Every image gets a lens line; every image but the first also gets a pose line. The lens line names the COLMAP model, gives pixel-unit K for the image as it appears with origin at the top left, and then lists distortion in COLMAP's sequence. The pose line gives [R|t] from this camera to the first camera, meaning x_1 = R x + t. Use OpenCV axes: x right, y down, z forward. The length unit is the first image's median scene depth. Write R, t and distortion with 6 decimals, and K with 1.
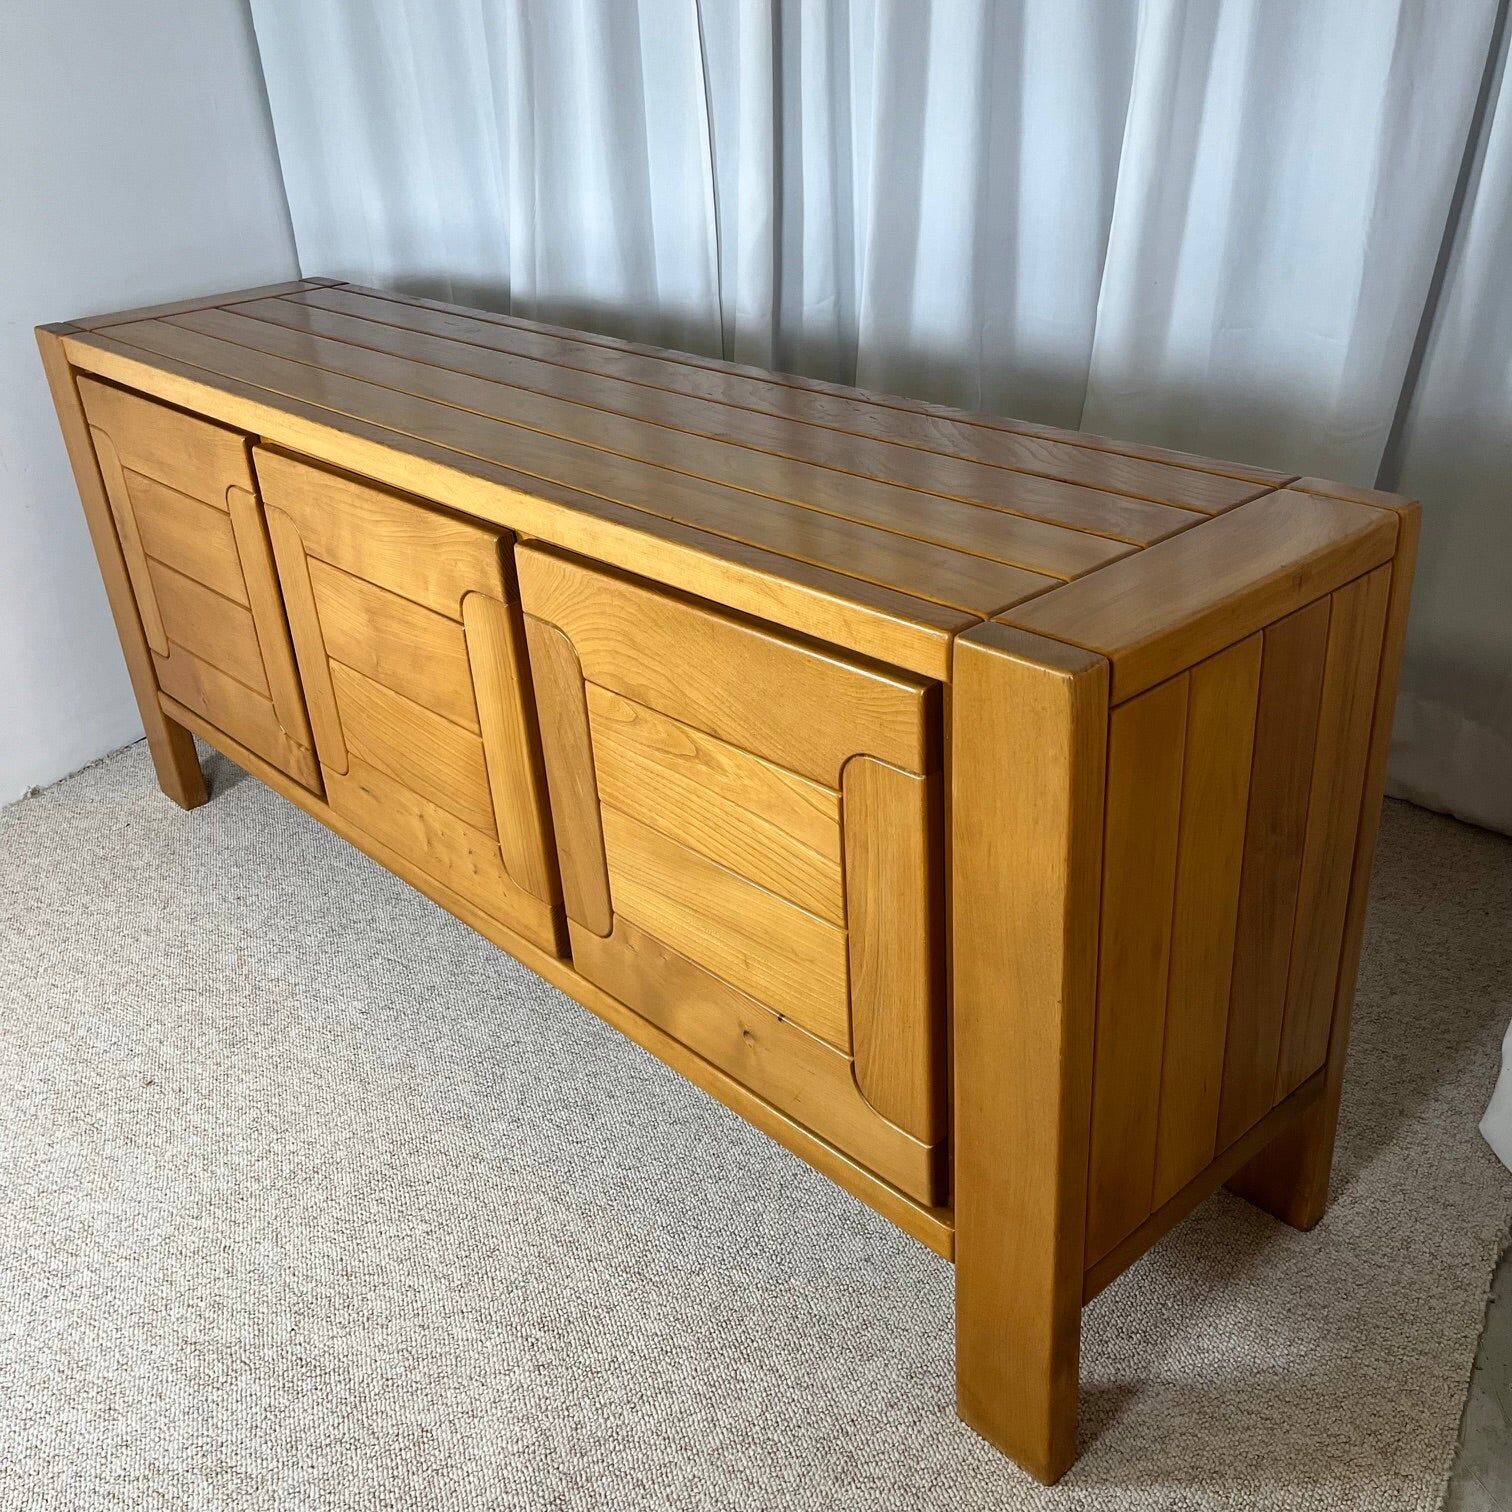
lens RADIAL K [[1535.4, 0, 762.2], [0, 1535.4, 750.3], [0, 0, 1]] dist [0.054485, -0.067893]
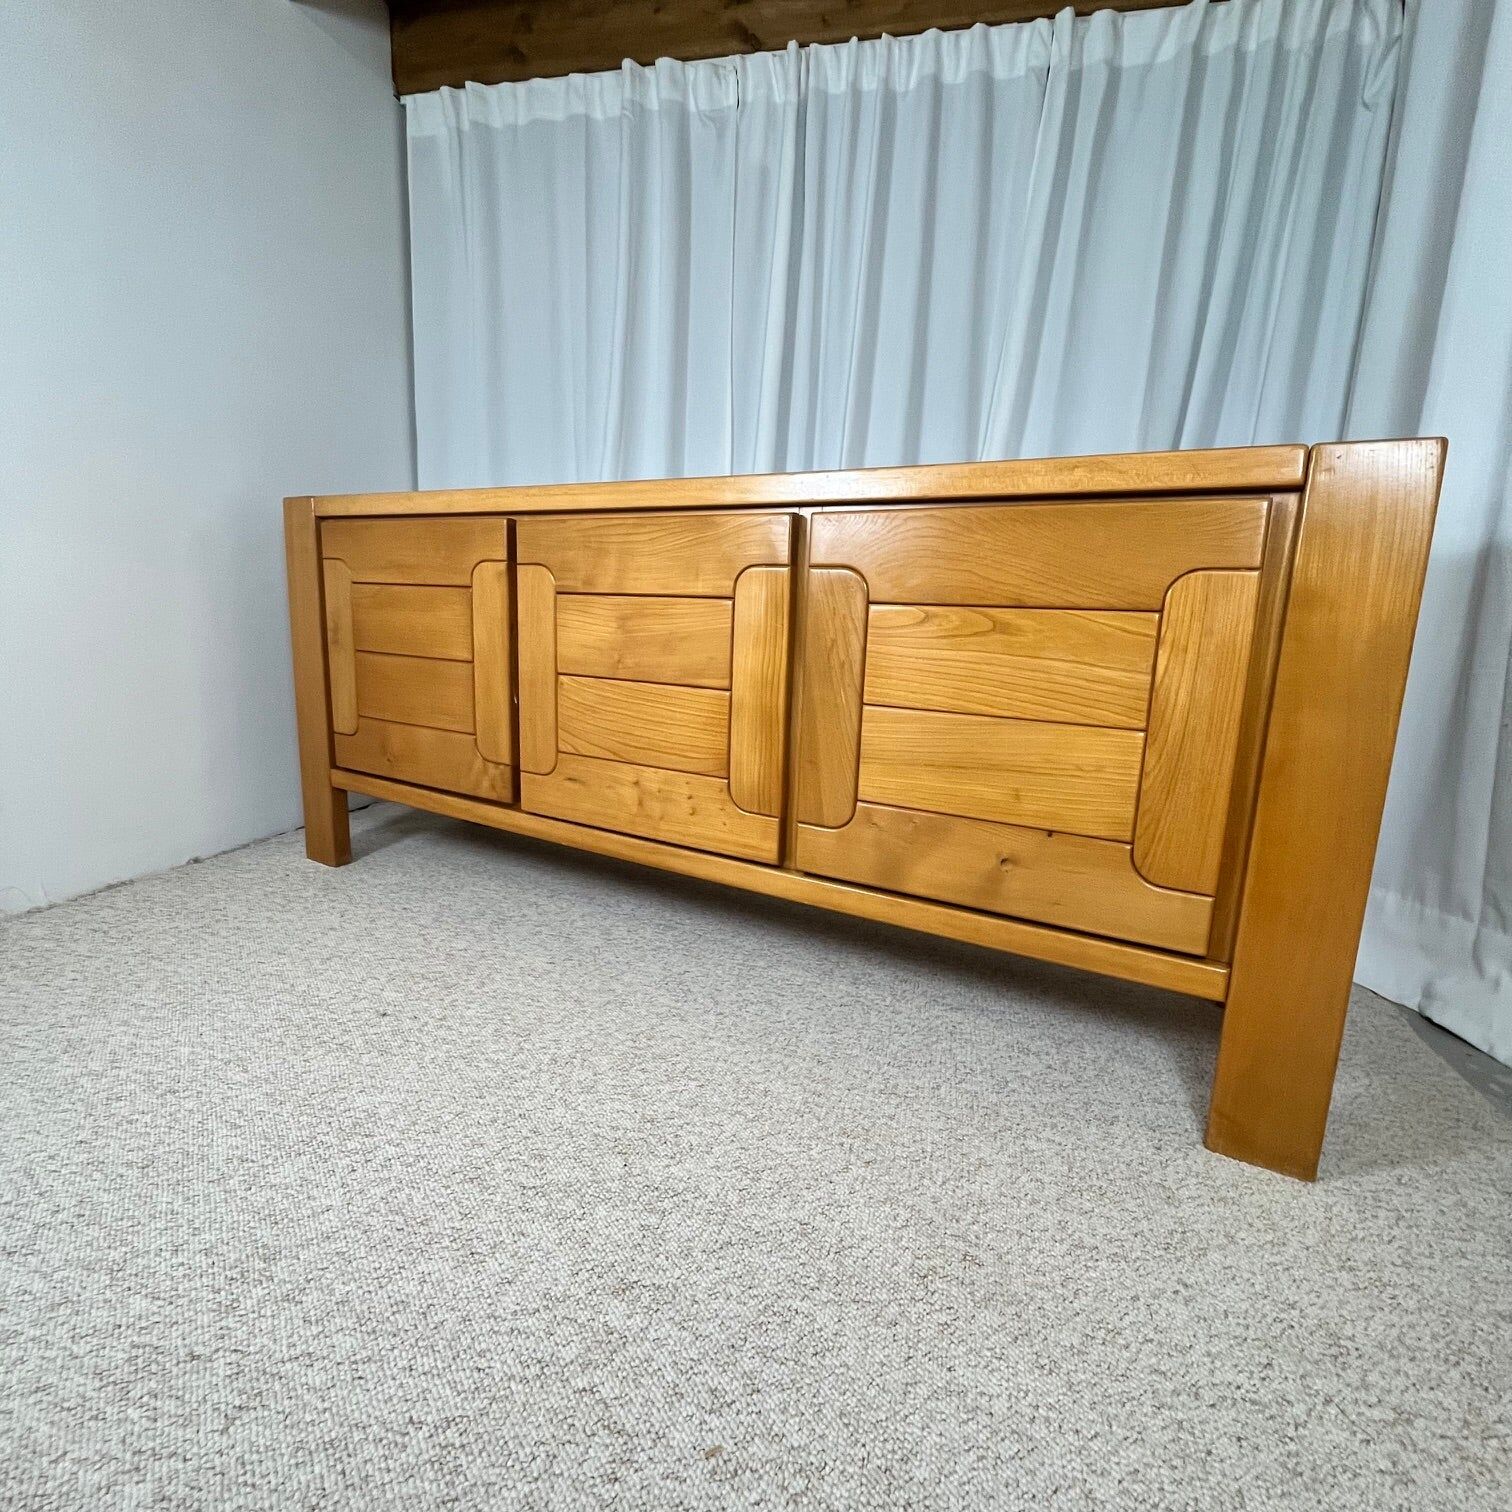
lens RADIAL K [[816.9, 0, 756.9], [0, 816.9, 762.5], [0, 0, 1]] dist [-0.000987, -0.000525]
pose [[0.953162, 0.037496, 0.300126, -0.390559], [0.048905, 0.960123, -0.275267, 0.262791], [-0.298479, 0.277052, 0.913319, 0.374198]]
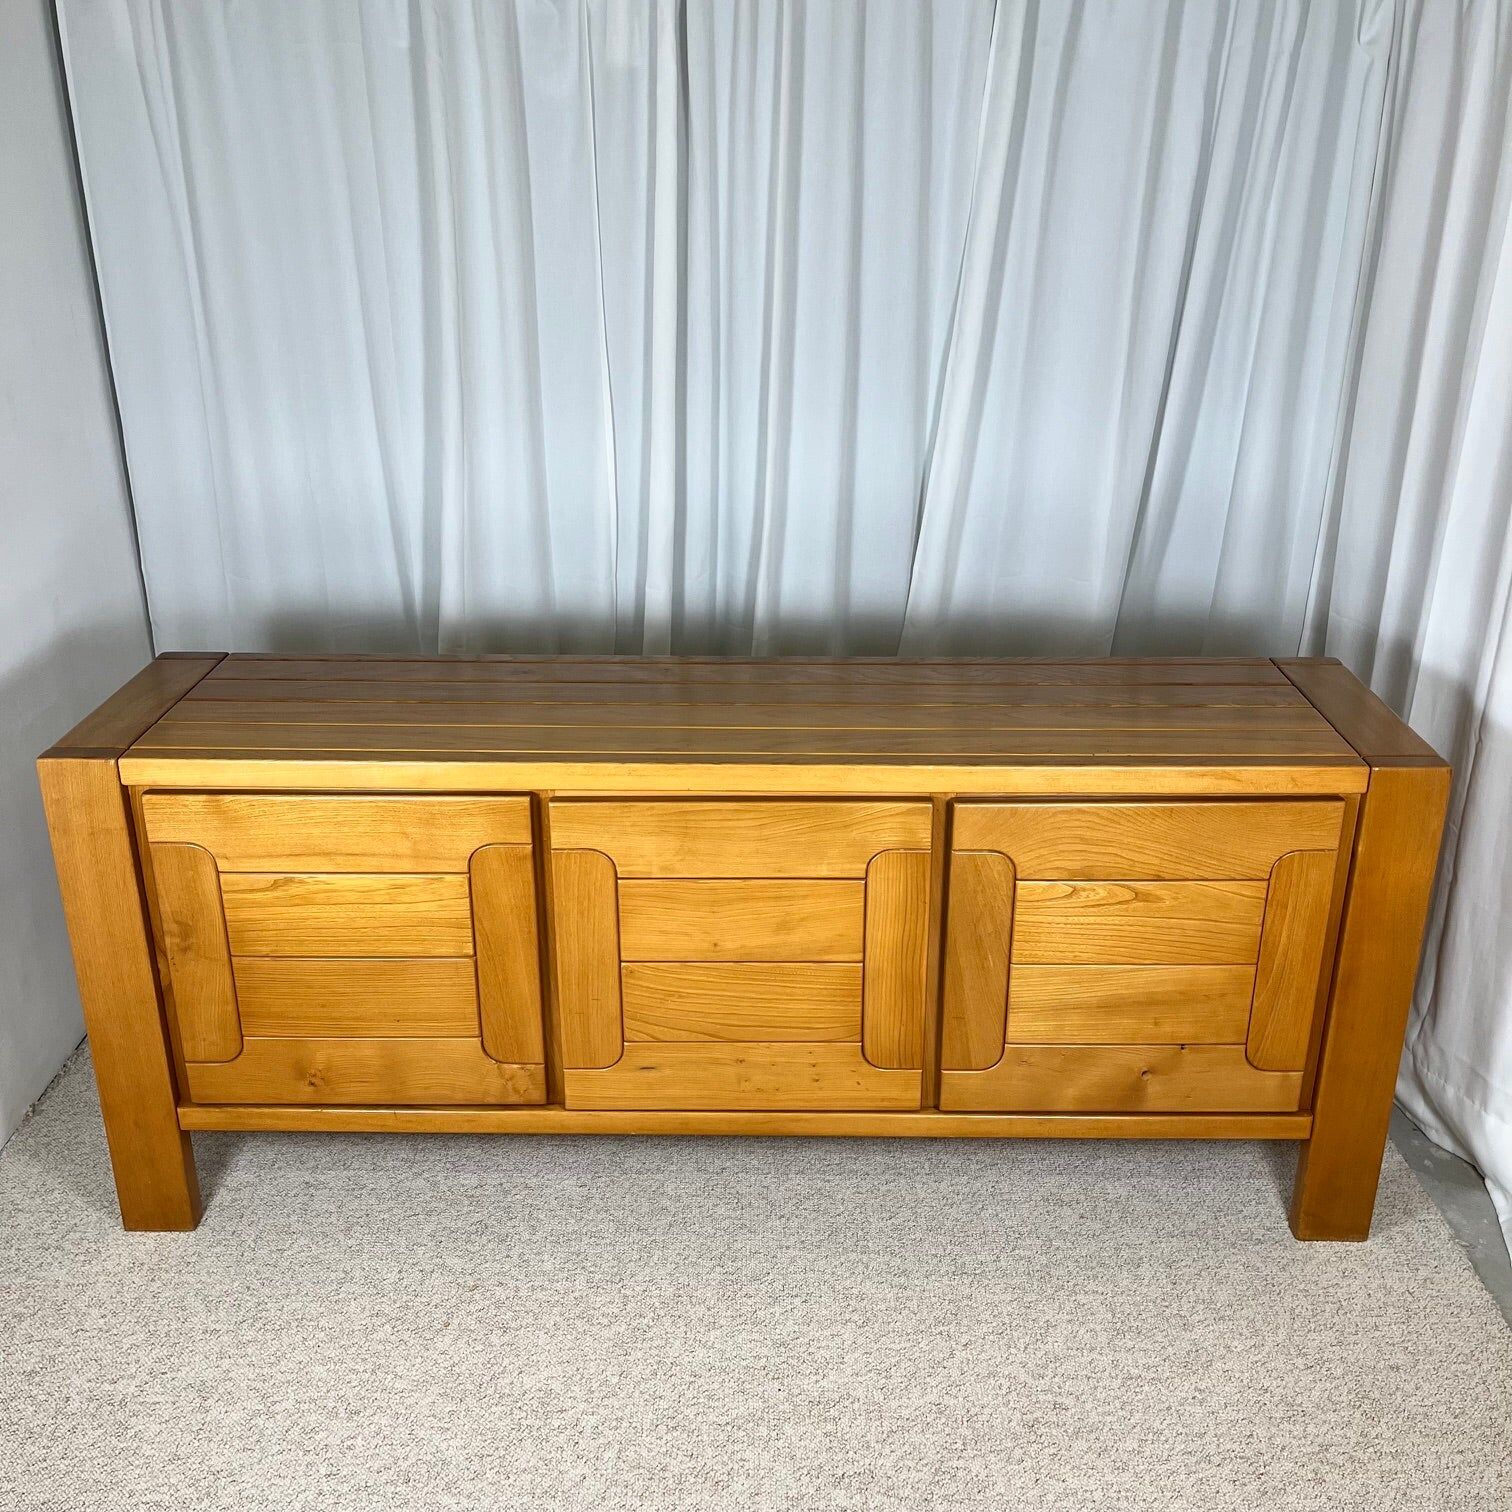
lens RADIAL K [[1535.4, 0, 762.2], [0, 1535.4, 750.3], [0, 0, 1]] dist [0.054485, -0.067893]
pose [[0.682207, -0.218983, 0.697596, -1.167289], [0.297387, 0.954716, 0.008869, -0.228431], [-0.667948, 0.201405, 0.716436, 0.088281]]
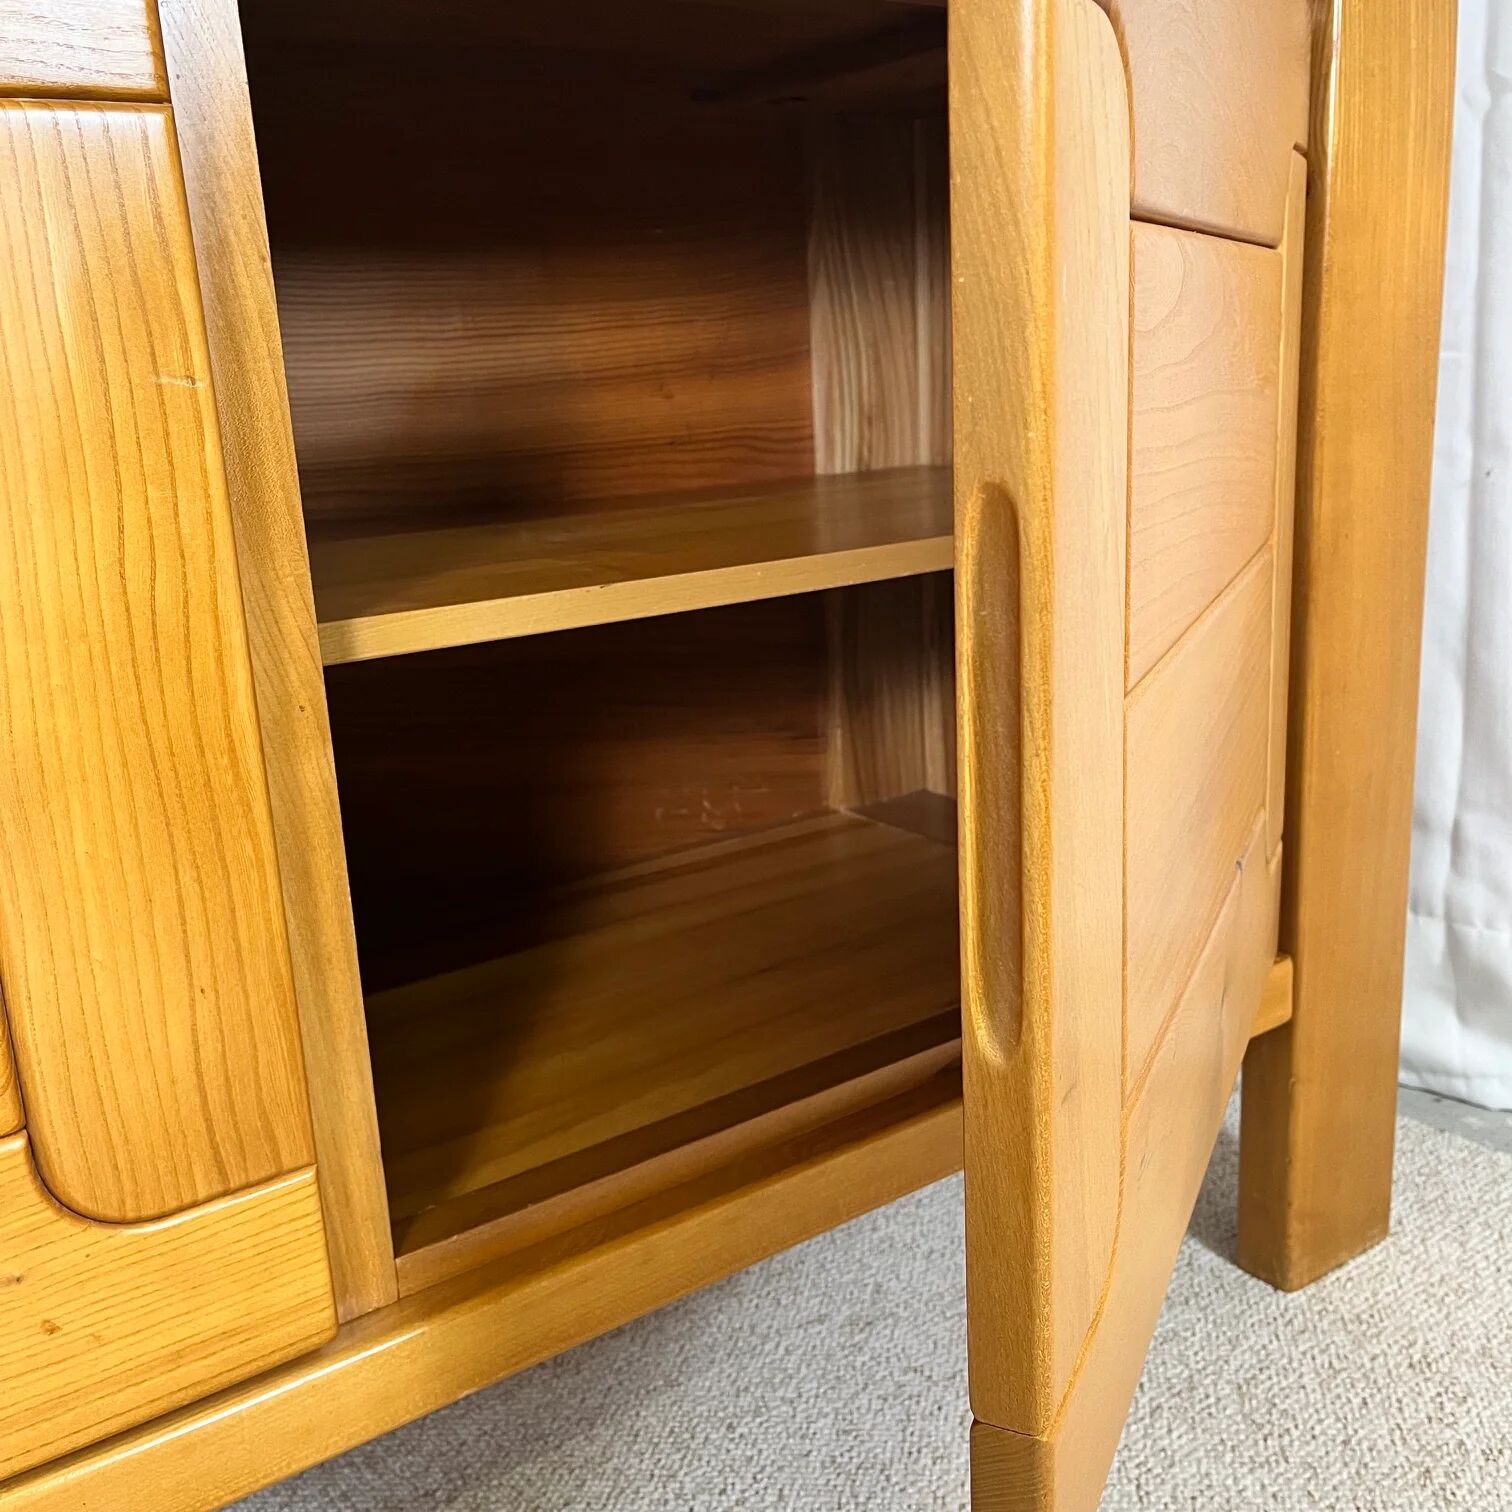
lens RADIAL K [[1535.4, 0, 762.2], [0, 1535.4, 750.3], [0, 0, 1]] dist [0.054485, -0.067893]
pose [[0.125408, -0.191855, 0.973378, -0.454906], [0.490953, 0.864571, 0.107156, 0.038298], [-0.862113, 0.464444, 0.202615, 0.860101]]
